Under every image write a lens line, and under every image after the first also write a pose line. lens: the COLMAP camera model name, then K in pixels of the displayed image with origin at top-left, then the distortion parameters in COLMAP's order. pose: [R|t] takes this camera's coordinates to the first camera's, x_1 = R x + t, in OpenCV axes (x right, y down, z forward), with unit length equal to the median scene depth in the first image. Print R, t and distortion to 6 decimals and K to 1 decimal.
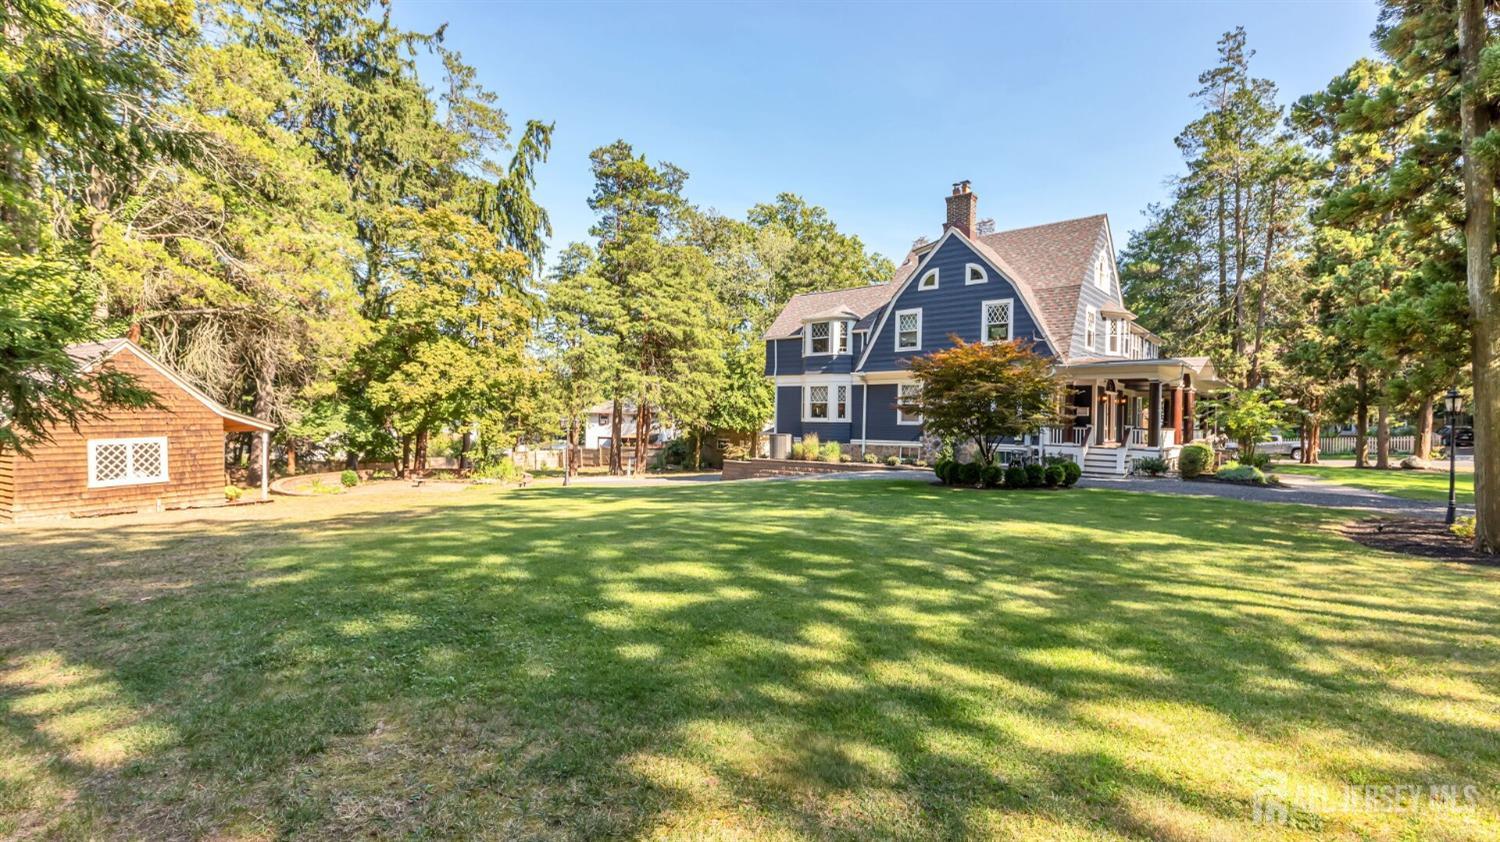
lens RADIAL K [[594.8, 0, 788.0], [0, 594.8, 445.8], [0, 0, 1]] dist [0.001597, 0.000020]
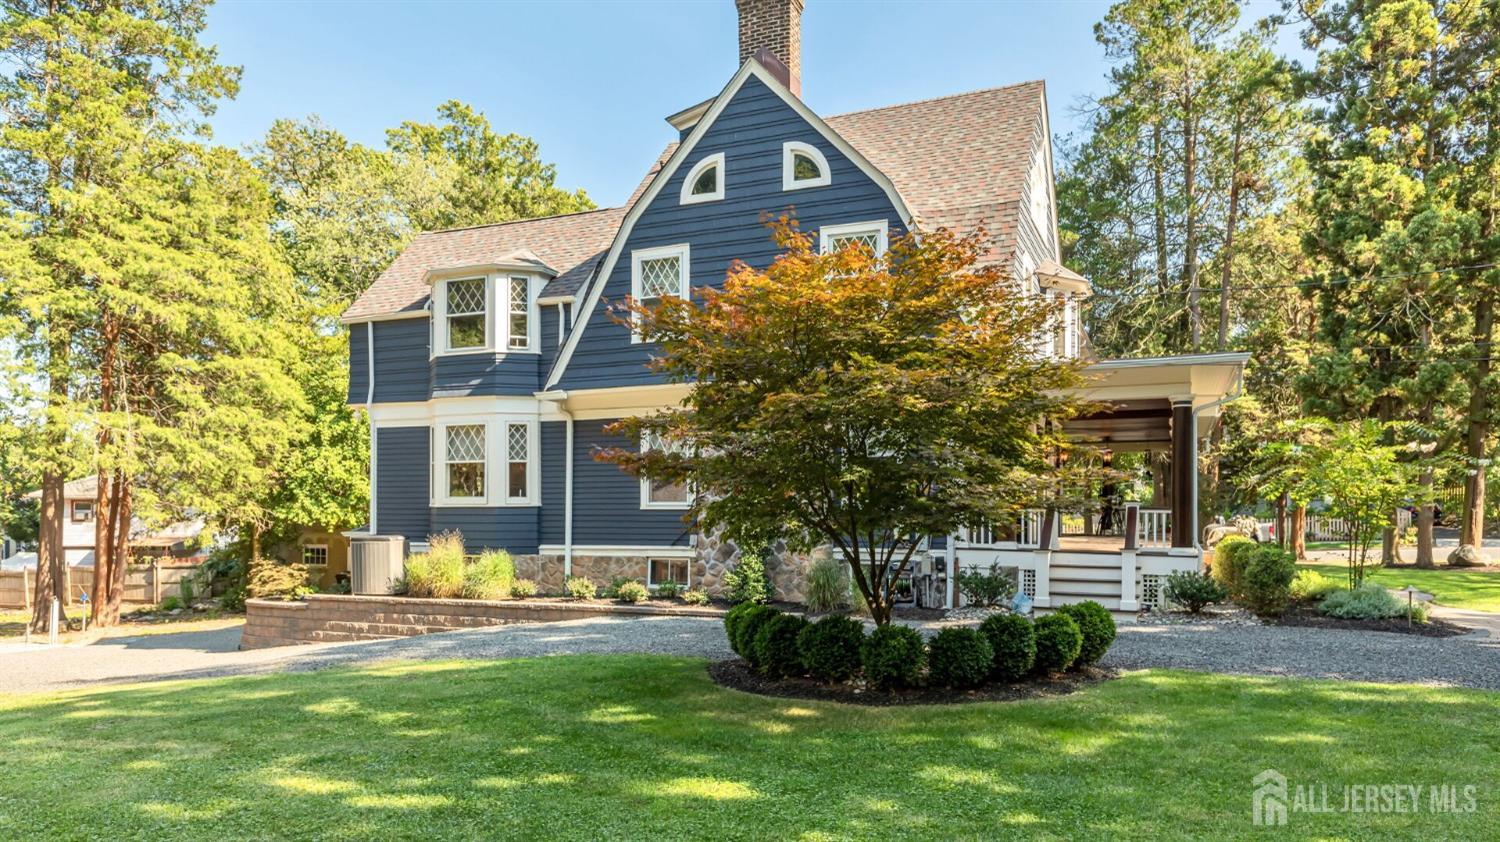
lens RADIAL K [[683.4, 0, 743.9], [0, 683.4, 417.9], [0, 0, 1]] dist [0.002395, 0.000283]
pose [[0.959609, 0.019726, 0.280645, 0.108058], [0.028725, 0.985456, -0.167485, -0.014335], [-0.279868, 0.168782, 0.945086, 0.461462]]
